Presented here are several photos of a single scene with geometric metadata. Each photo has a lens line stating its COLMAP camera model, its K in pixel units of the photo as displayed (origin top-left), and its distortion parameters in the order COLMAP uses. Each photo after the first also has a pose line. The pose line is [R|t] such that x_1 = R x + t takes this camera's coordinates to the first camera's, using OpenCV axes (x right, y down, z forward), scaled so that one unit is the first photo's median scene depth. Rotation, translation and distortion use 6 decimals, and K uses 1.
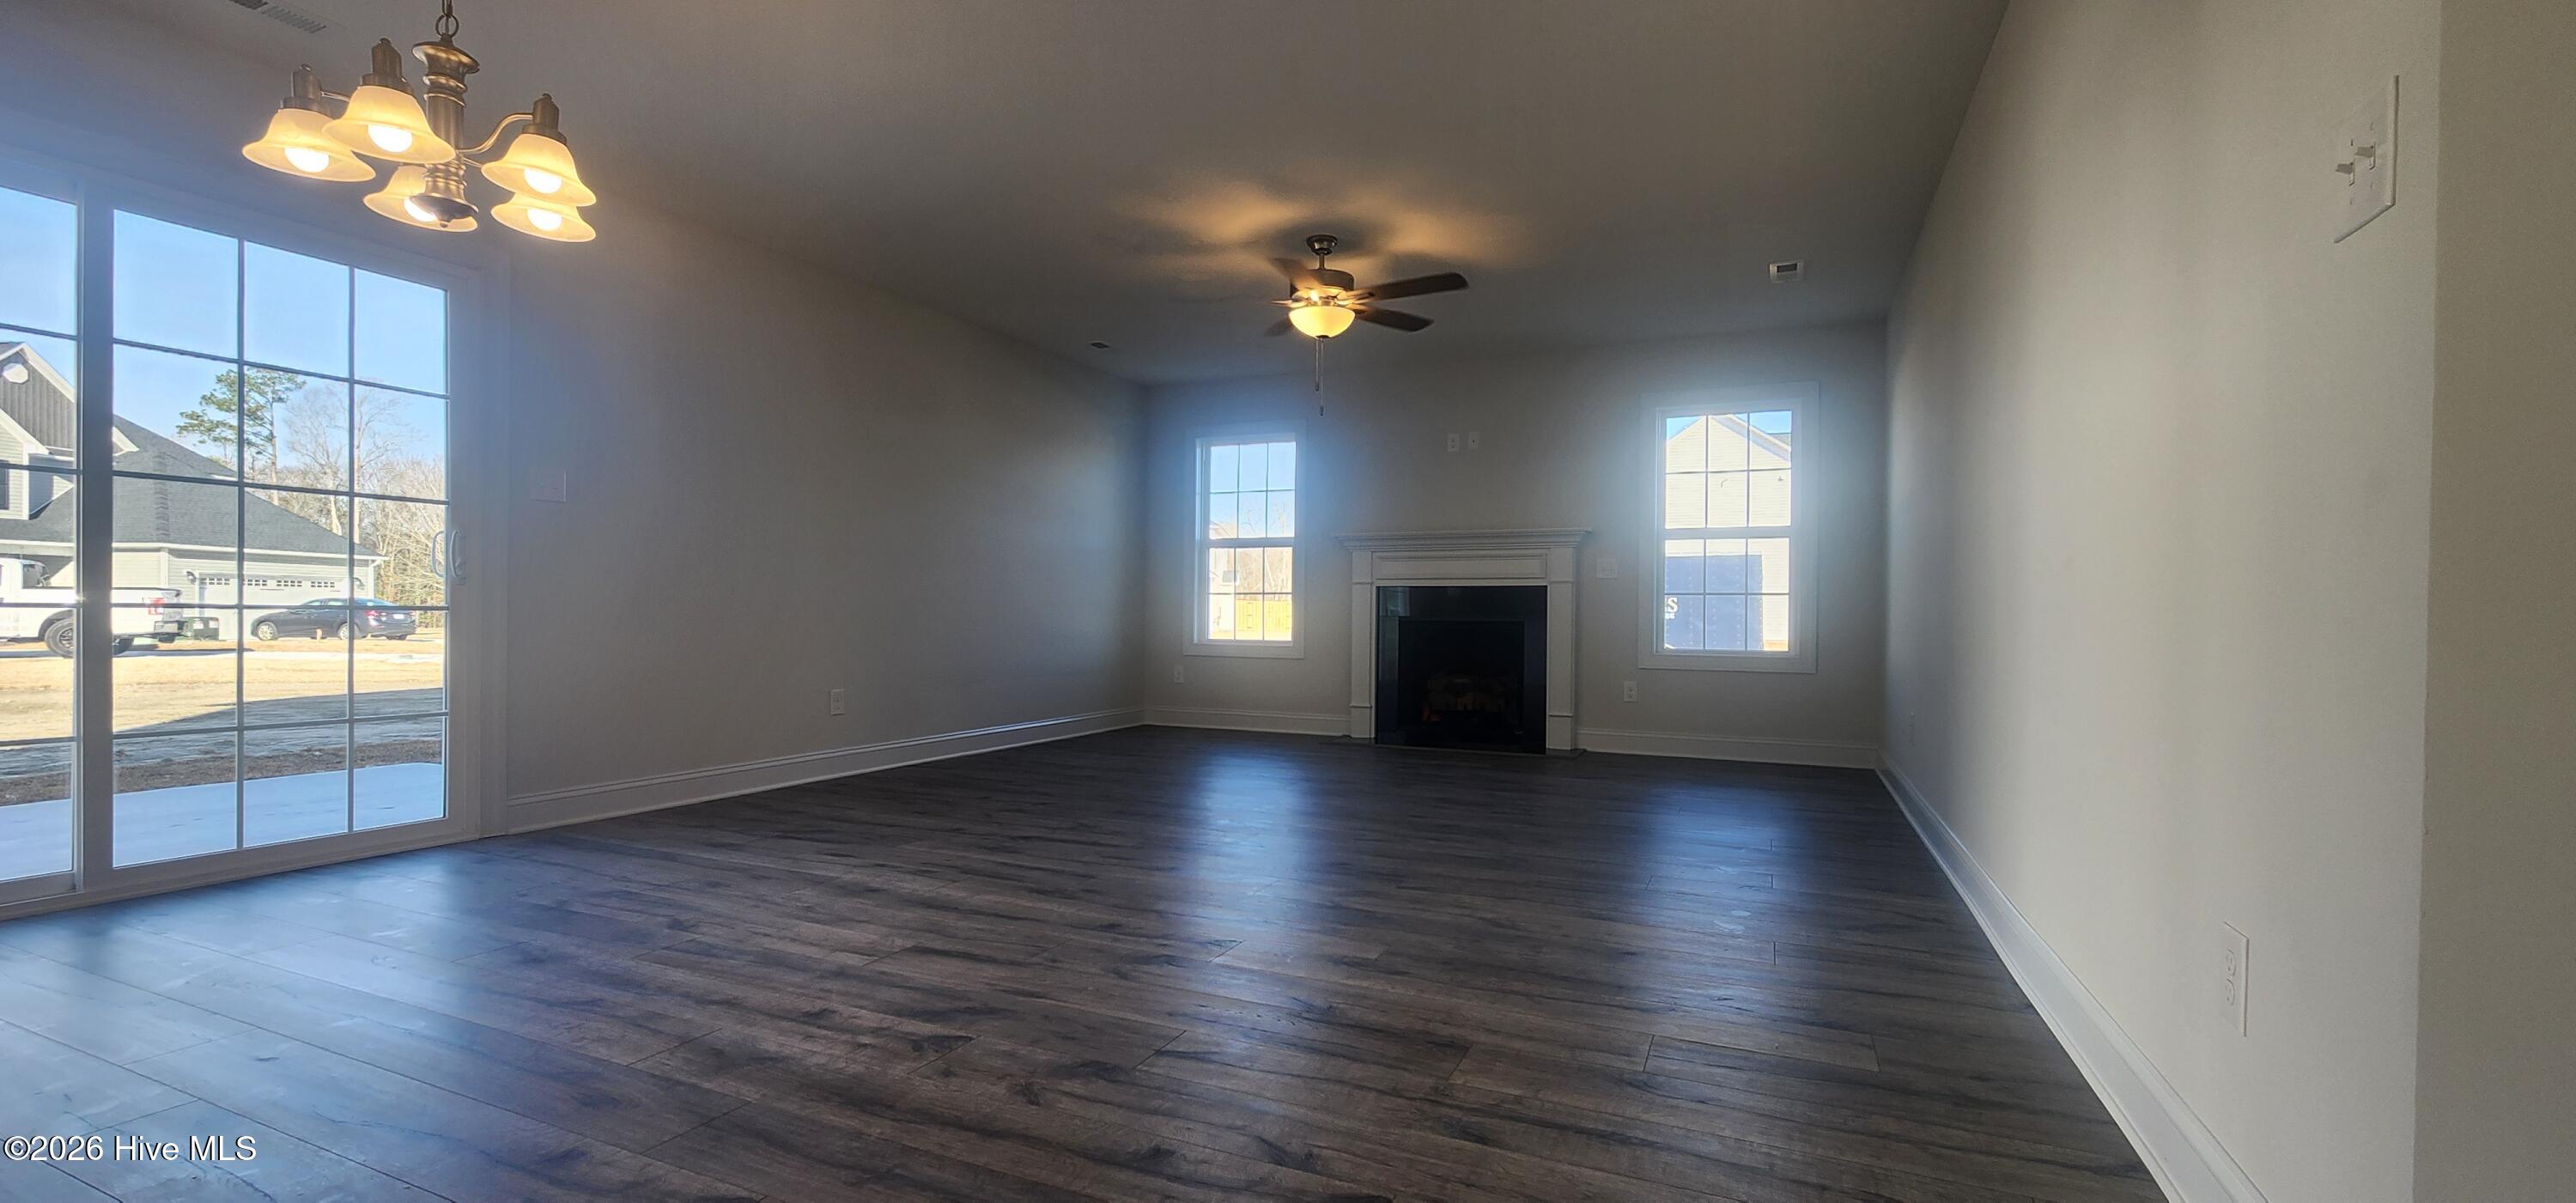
lens RADIAL K [[1059.1, 0, 1289.4], [0, 1059.1, 617.9], [0, 0, 1]] dist [-0.001339, 0.000193]
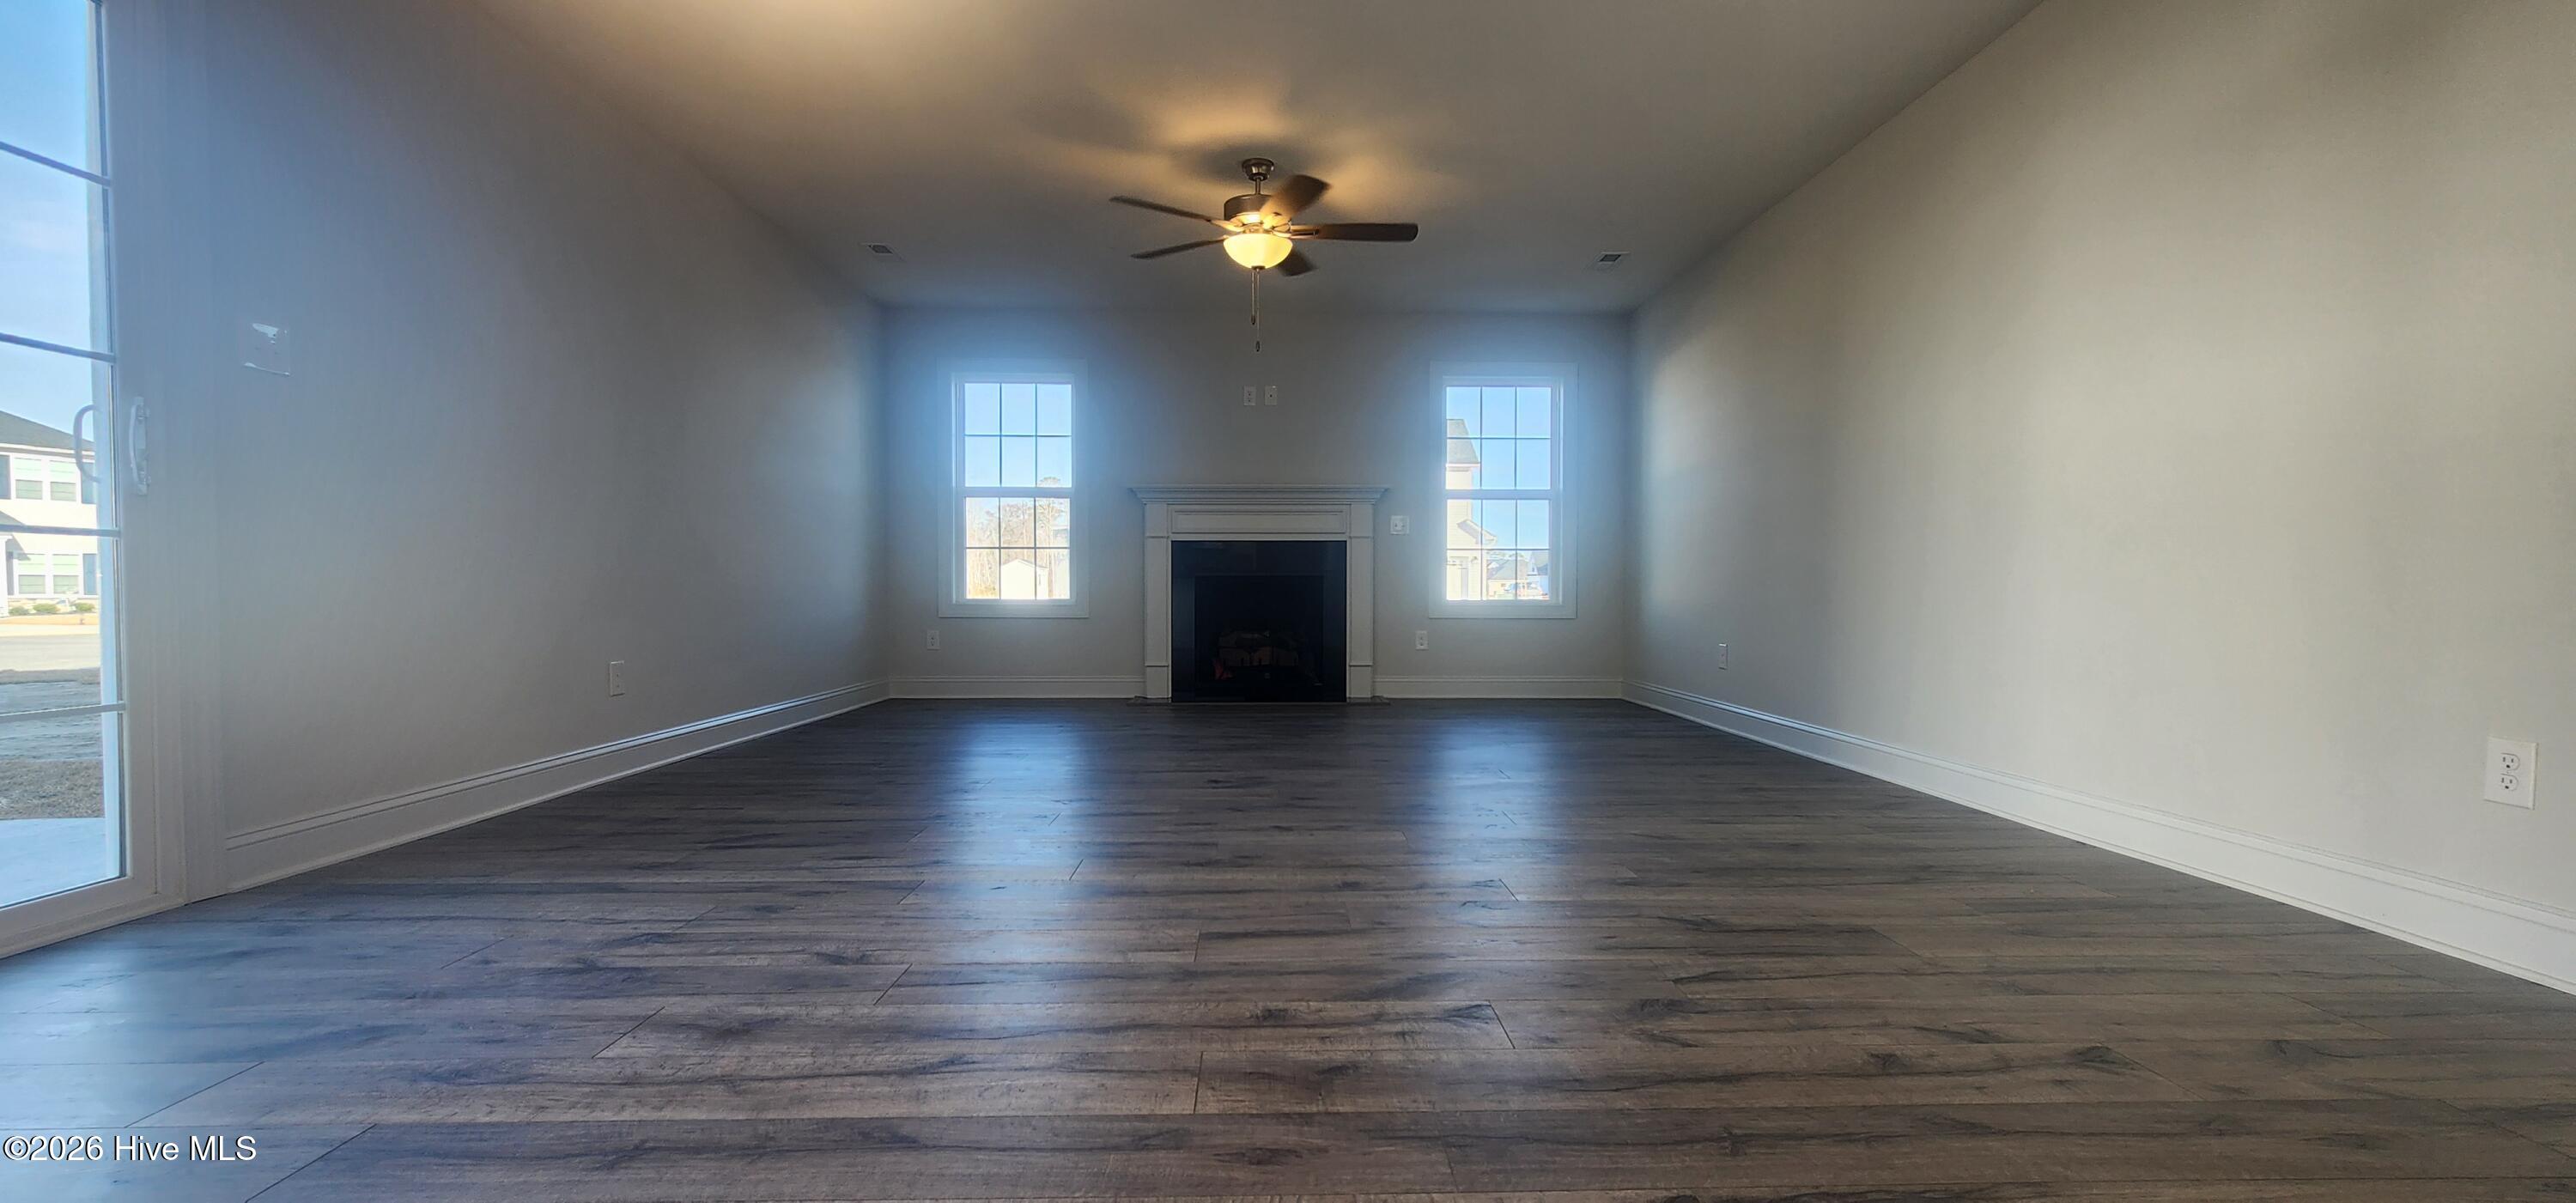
lens RADIAL K [[1059.1, 0, 1289.6], [0, 1059.1, 620.5], [0, 0, 1]] dist [-0.001339, 0.000193]
pose [[0.900908, -0.020814, 0.433510, -0.362345], [0.008354, 0.999496, 0.030626, 0.021766], [-0.433929, -0.023969, 0.900628, 0.125684]]
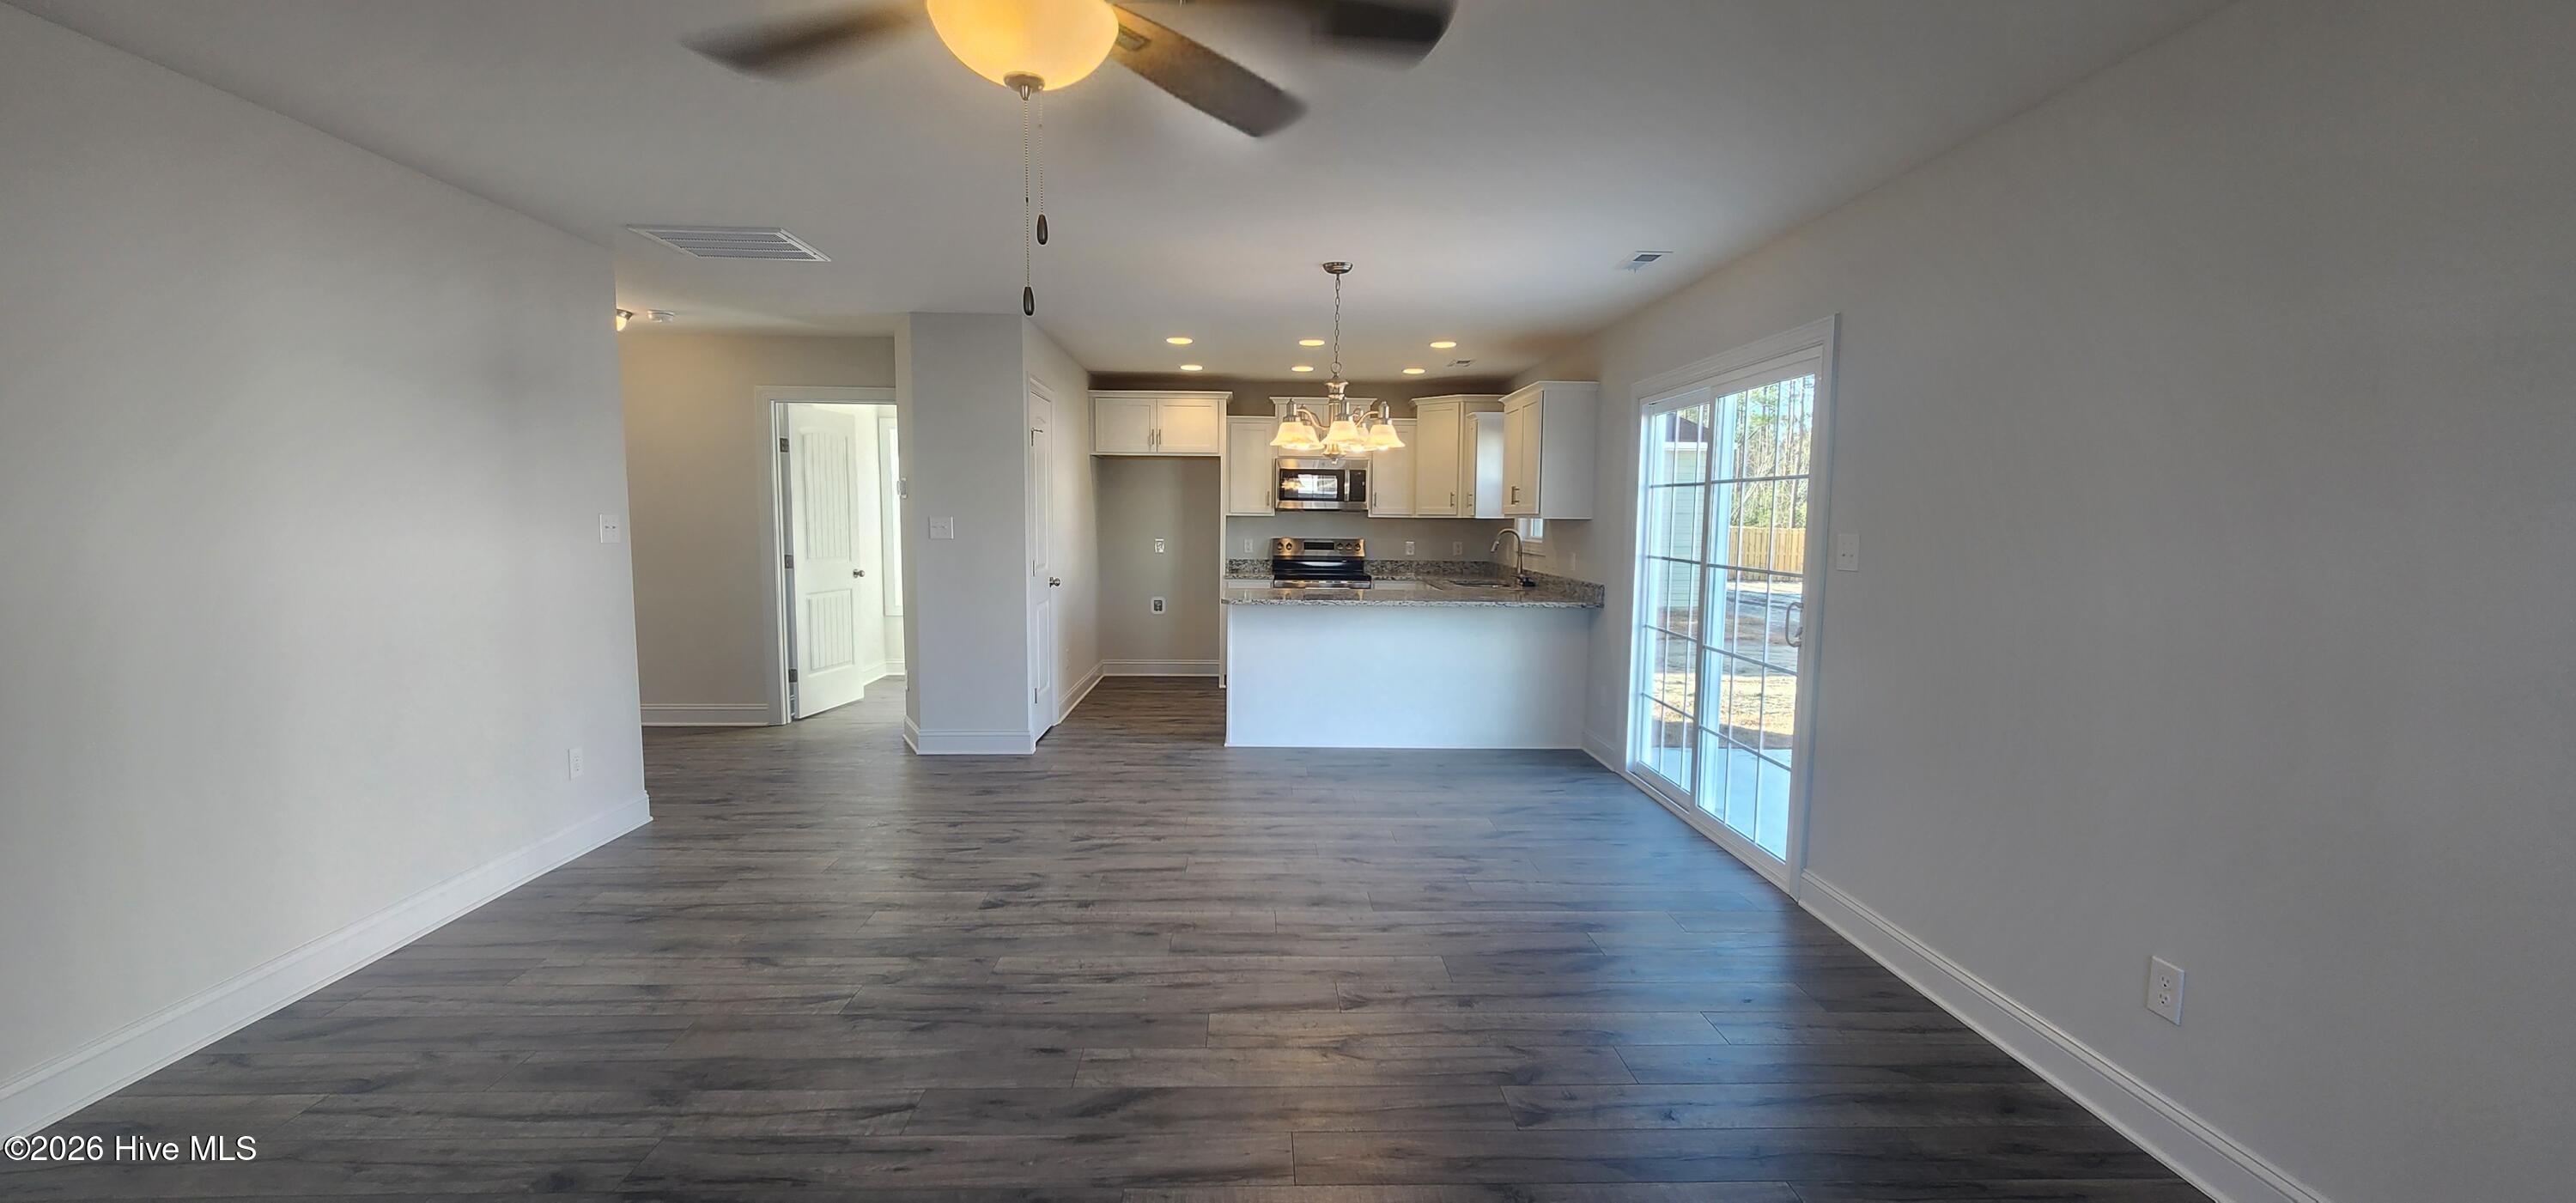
lens RADIAL K [[1059.1, 0, 1289.8], [0, 1059.1, 609.5], [0, 0, 1]] dist [-0.001339, 0.000193]
pose [[-0.895757, 0.020685, -0.444063, 0.114364], [-0.021083, 0.995816, 0.088916, -0.127046], [0.444044, 0.089009, -0.891573, 1.374977]]
